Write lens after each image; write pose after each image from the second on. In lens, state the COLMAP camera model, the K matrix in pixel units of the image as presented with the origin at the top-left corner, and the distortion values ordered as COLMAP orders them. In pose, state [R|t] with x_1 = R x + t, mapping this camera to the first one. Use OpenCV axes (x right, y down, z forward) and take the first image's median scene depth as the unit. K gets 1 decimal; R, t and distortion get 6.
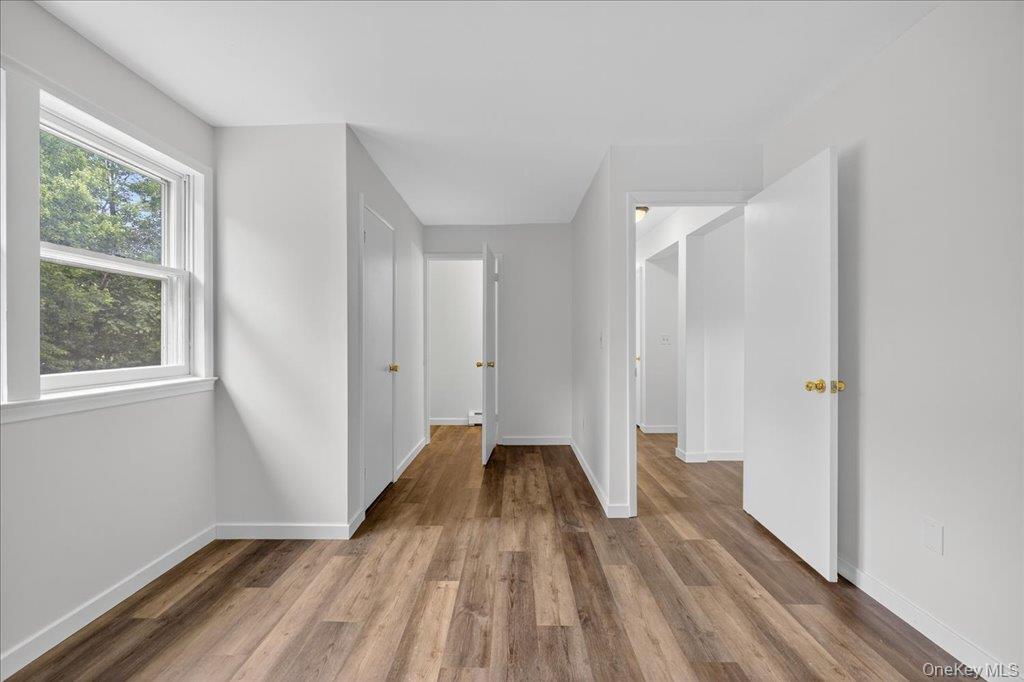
lens RADIAL K [[411.4, 0, 502.0], [0, 411.4, 343.2], [0, 0, 1]] dist [-0.001970, -0.000225]
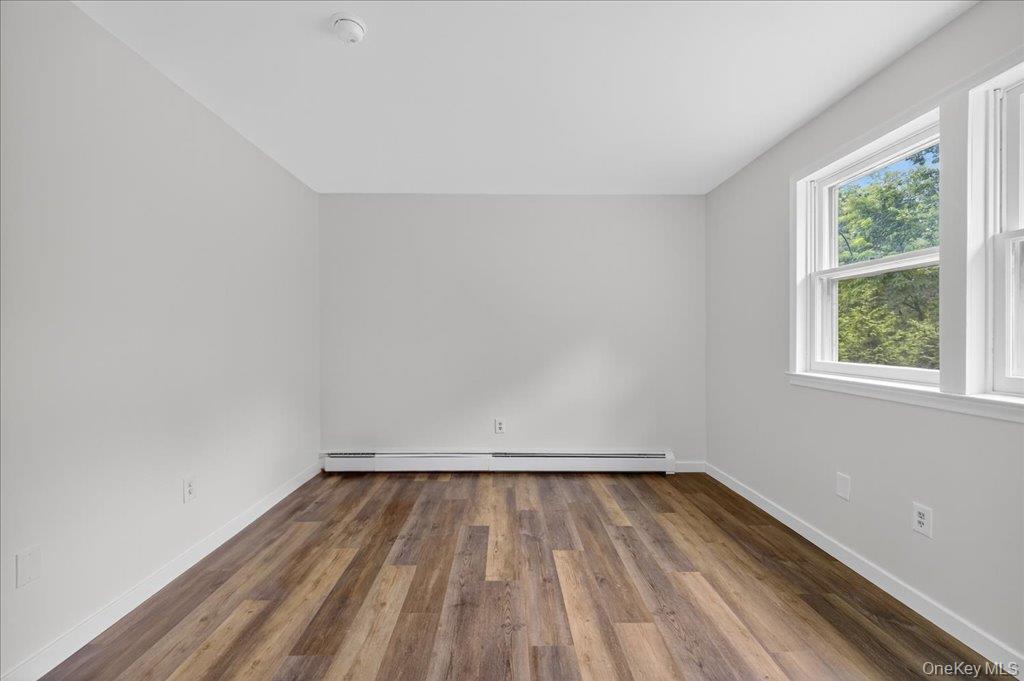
lens RADIAL K [[411.4, 0, 502.0], [0, 411.4, 342.7], [0, 0, 1]] dist [-0.001970, -0.000225]
pose [[-0.999771, 0.006054, -0.020522, 0.039513], [0.005506, 0.999629, 0.026668, -0.021037], [0.020676, 0.026549, -0.999434, 1.484345]]
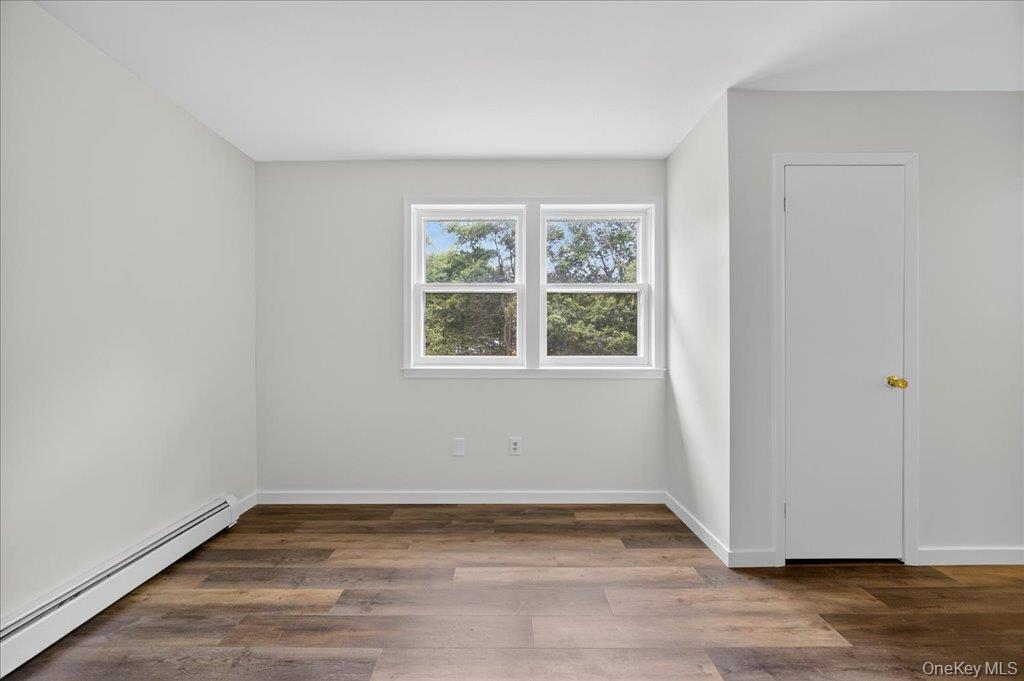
lens RADIAL K [[411.4, 0, 502.0], [0, 411.4, 342.7], [0, 0, 1]] dist [-0.001970, -0.000225]
pose [[0.021325, 0.026076, -0.999432, 0.561789], [-0.010866, 0.999607, 0.025848, -0.021369], [0.999714, 0.010309, 0.021600, 0.581494]]
